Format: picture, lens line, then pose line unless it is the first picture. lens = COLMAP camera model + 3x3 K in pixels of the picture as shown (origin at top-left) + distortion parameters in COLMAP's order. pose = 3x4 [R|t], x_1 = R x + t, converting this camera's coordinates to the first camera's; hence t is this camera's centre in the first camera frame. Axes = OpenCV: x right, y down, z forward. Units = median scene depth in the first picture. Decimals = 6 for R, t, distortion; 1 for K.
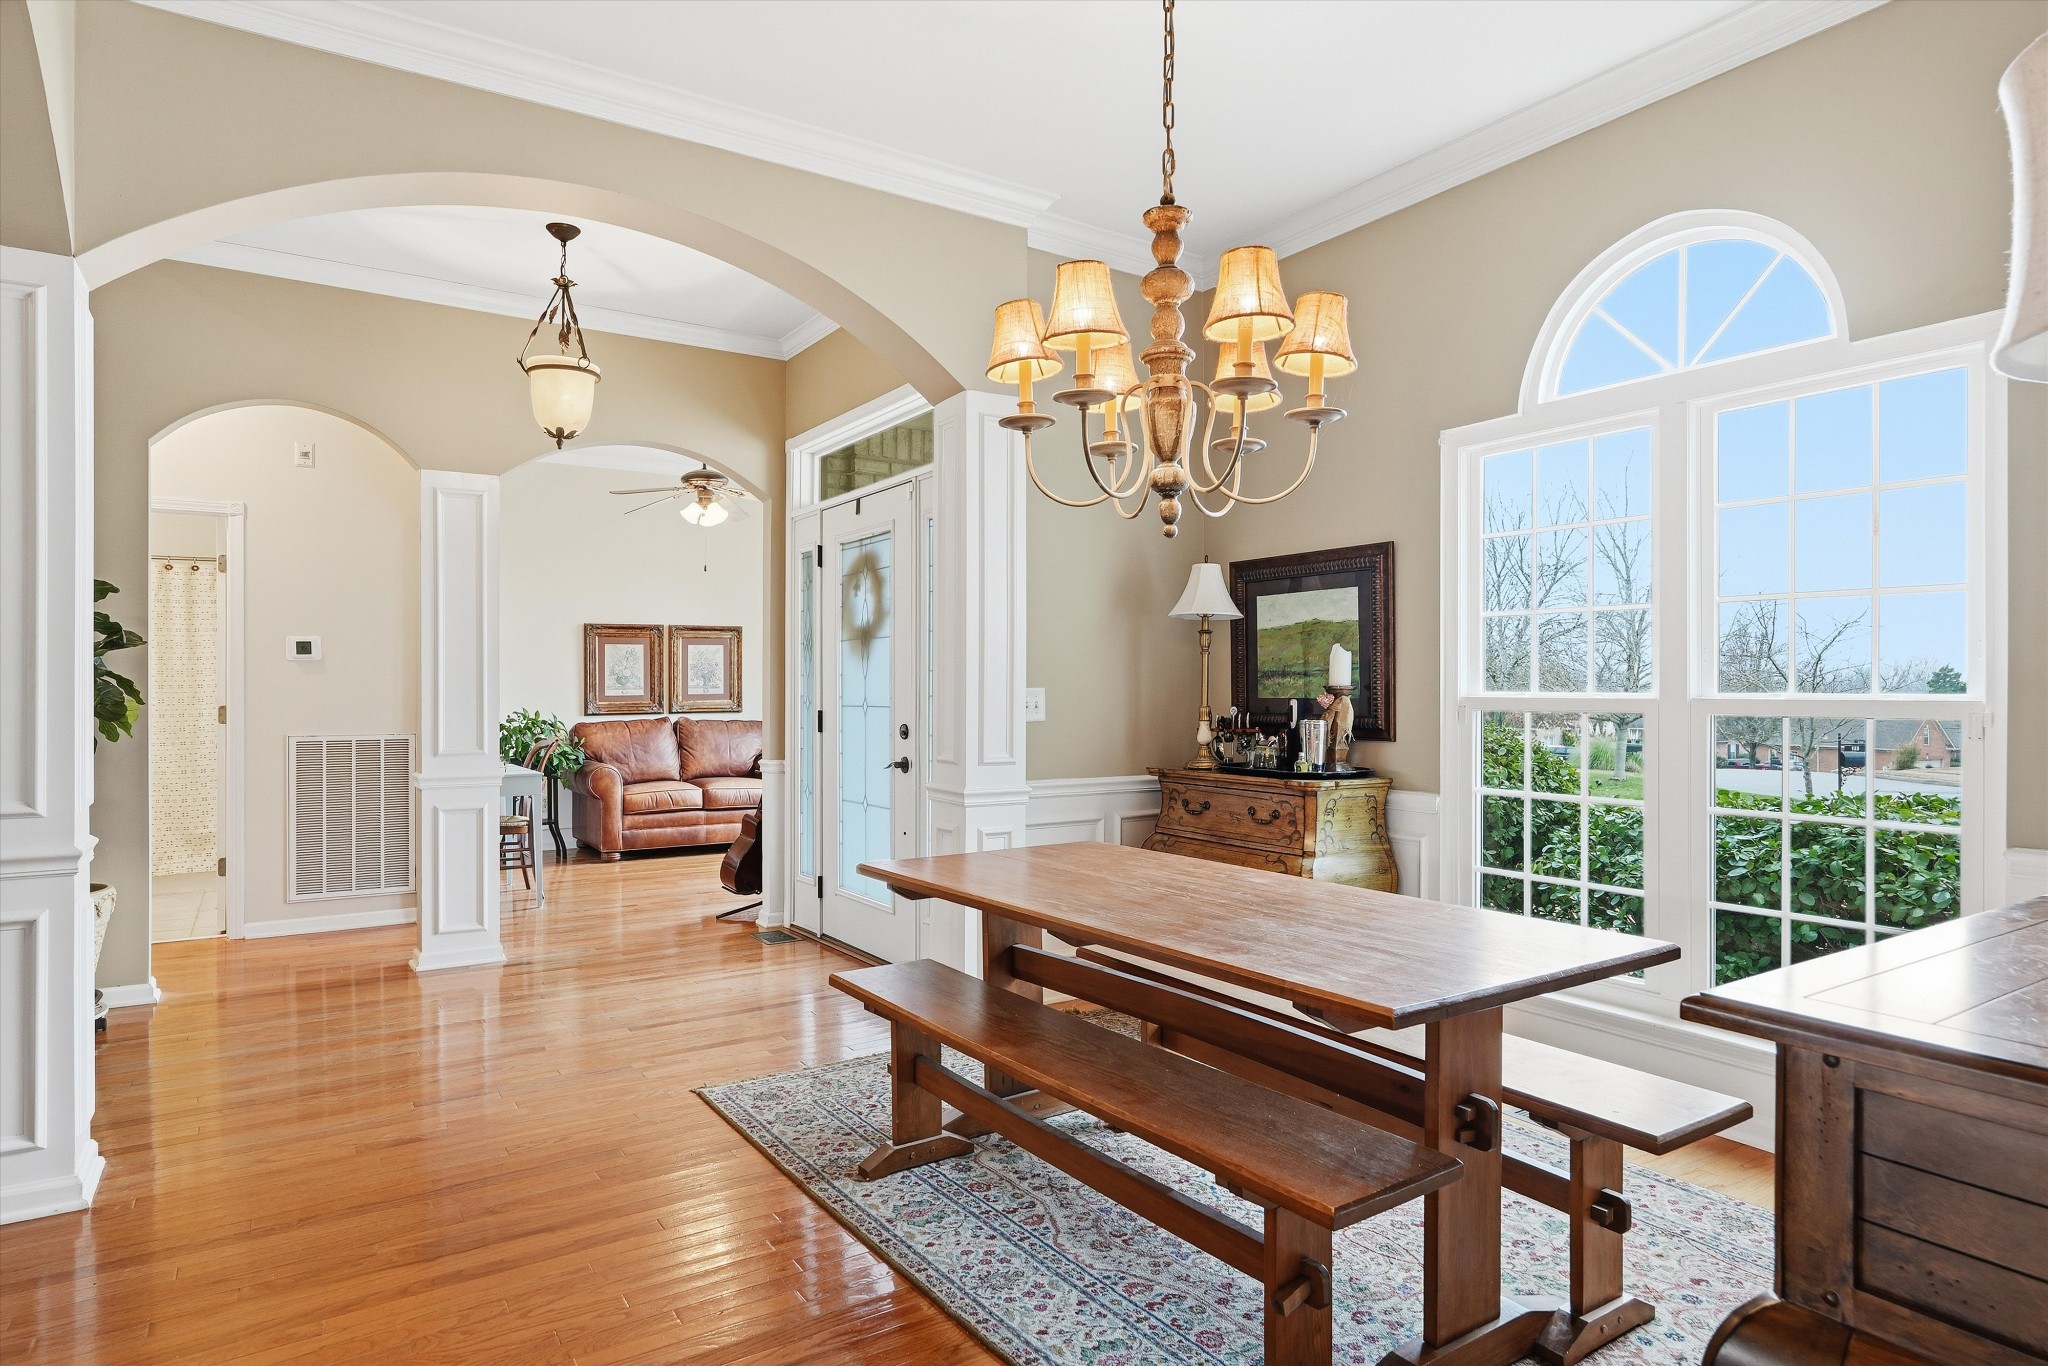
lens RADIAL K [[1171.4, 0, 1024.0], [0, 1171.4, 683.0], [0, 0, 1]] dist [0.026079, 0.000272]
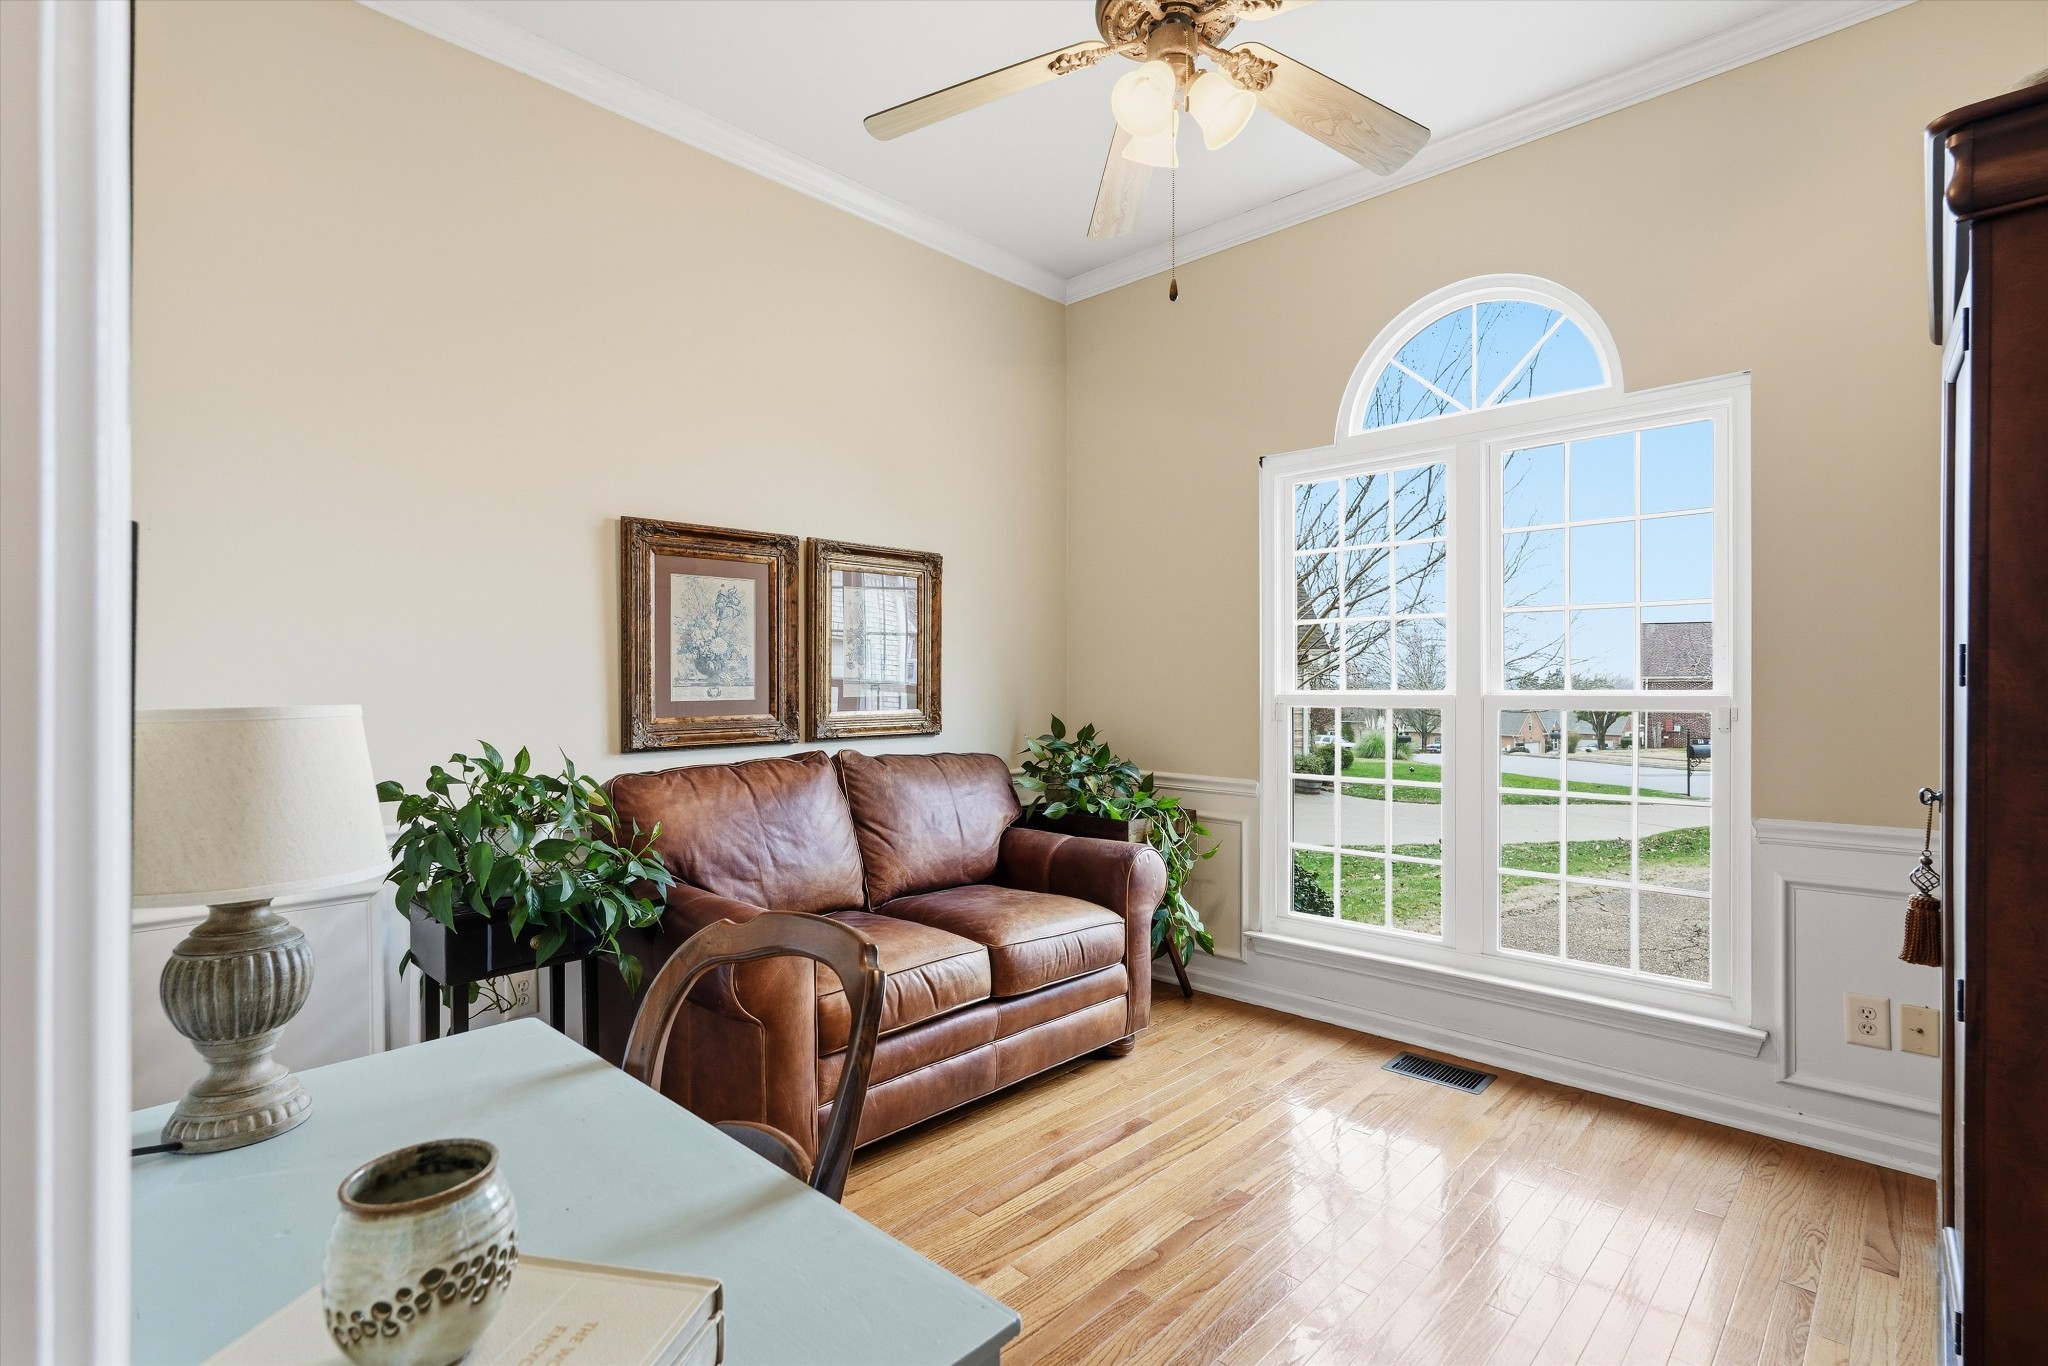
lens RADIAL K [[940.8, 0, 1008.7], [0, 940.8, 691.2], [0, 0, 1]] dist [-0.001507, -0.000119]
pose [[0.974682, -0.005991, 0.223514, -0.298564], [0.004945, 0.999974, 0.005240, 0.005759], [-0.223540, -0.004002, 0.974687, 0.624807]]
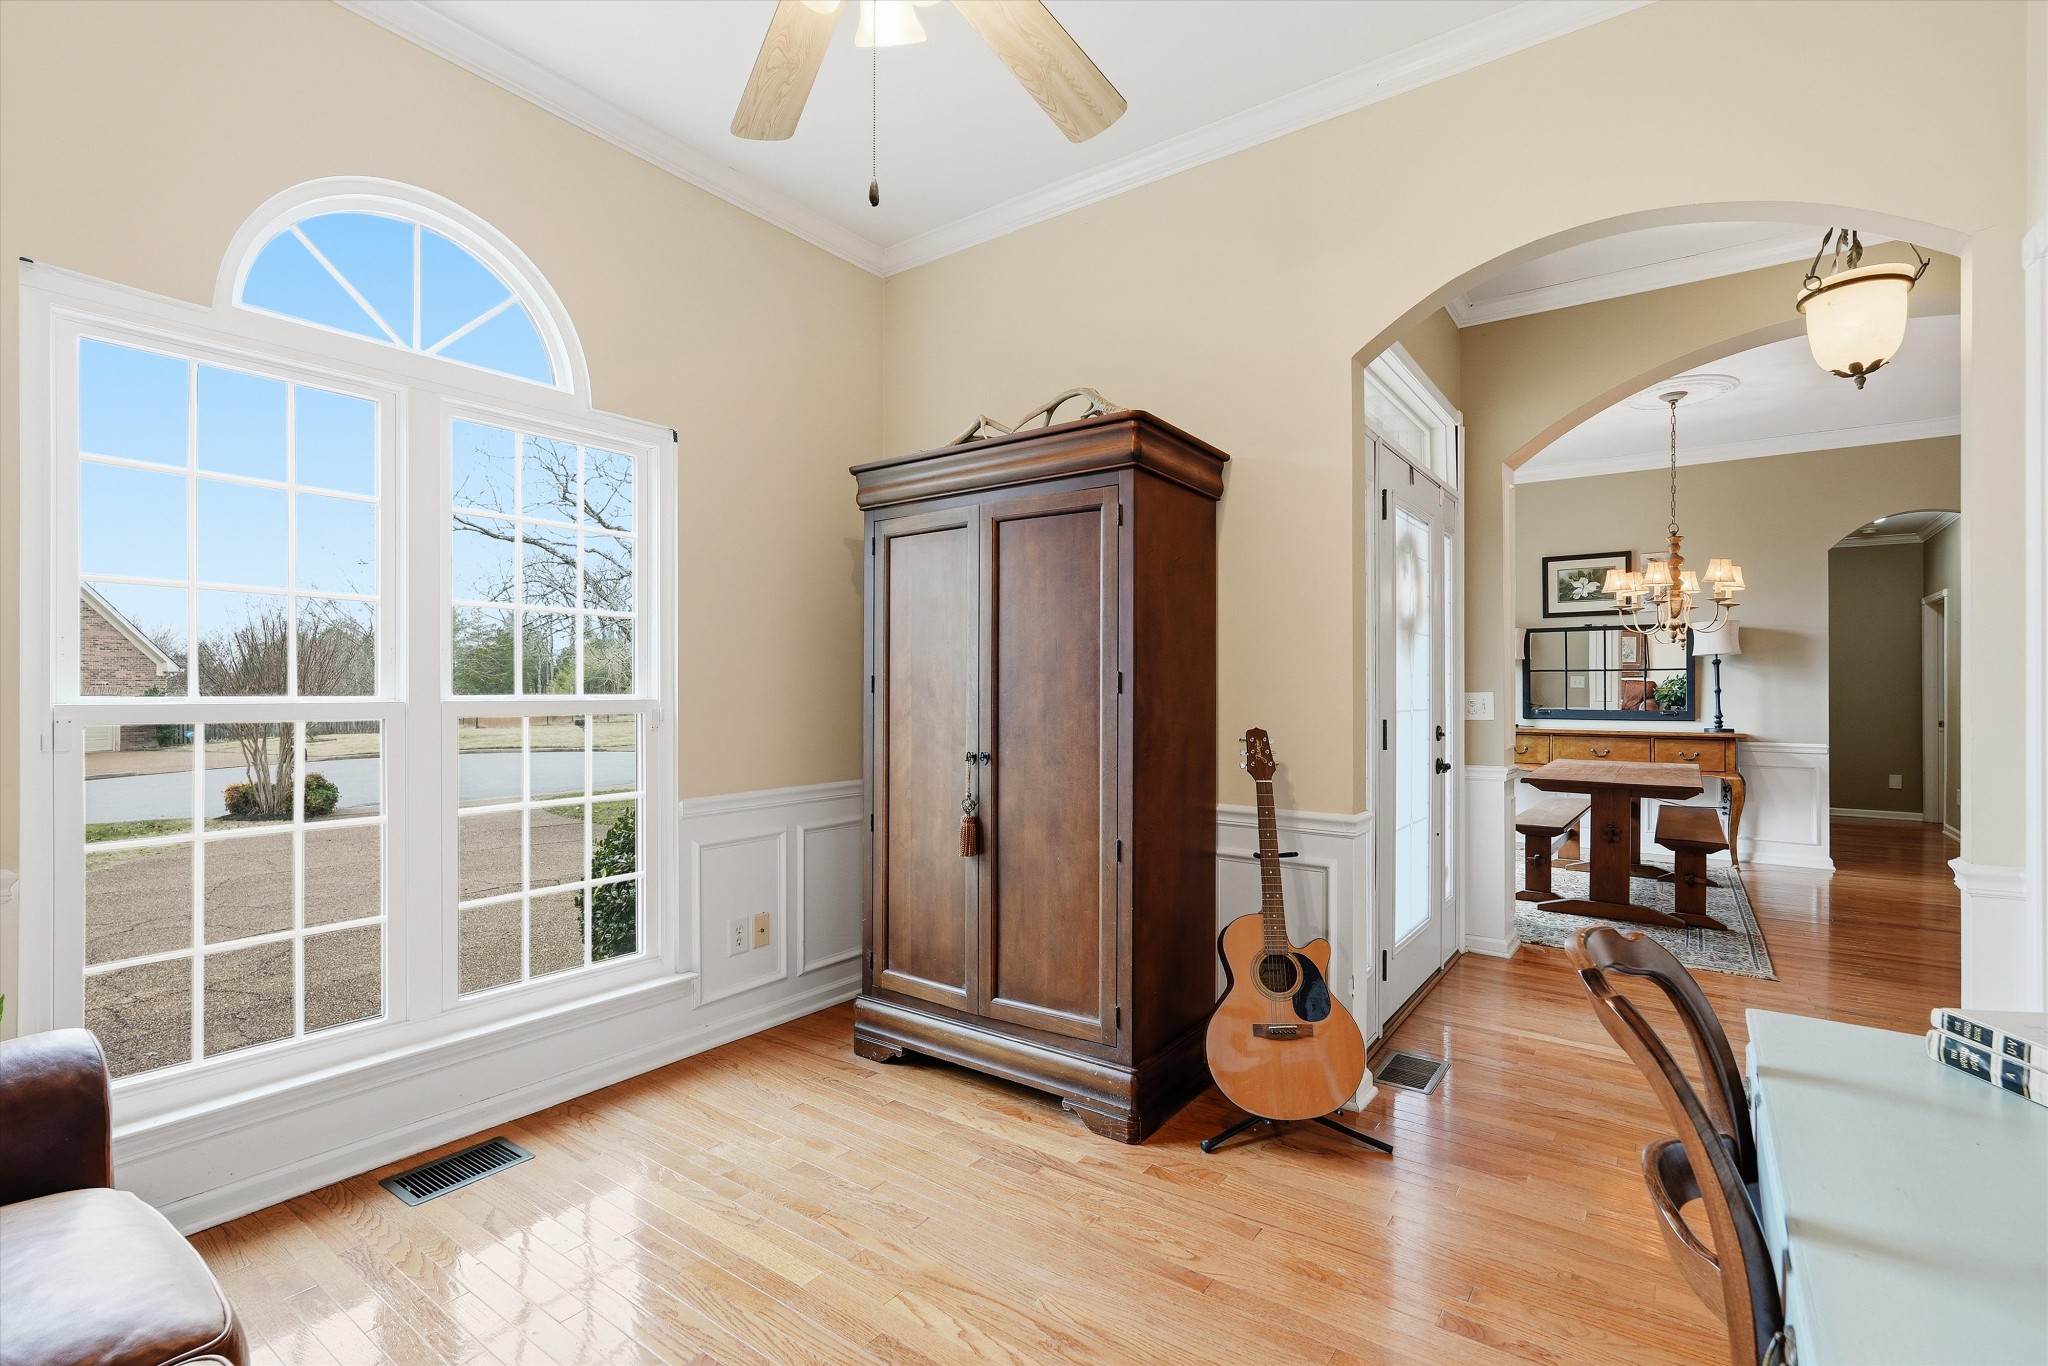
lens RADIAL K [[940.8, 0, 1008.7], [0, 940.8, 691.2], [0, 0, 1]] dist [-0.001507, -0.000119]
pose [[-0.342375, -0.002753, 0.939559, -0.957111], [-0.004098, 0.999991, 0.001437, 0.005876], [-0.939554, -0.003359, -0.342383, 2.478050]]
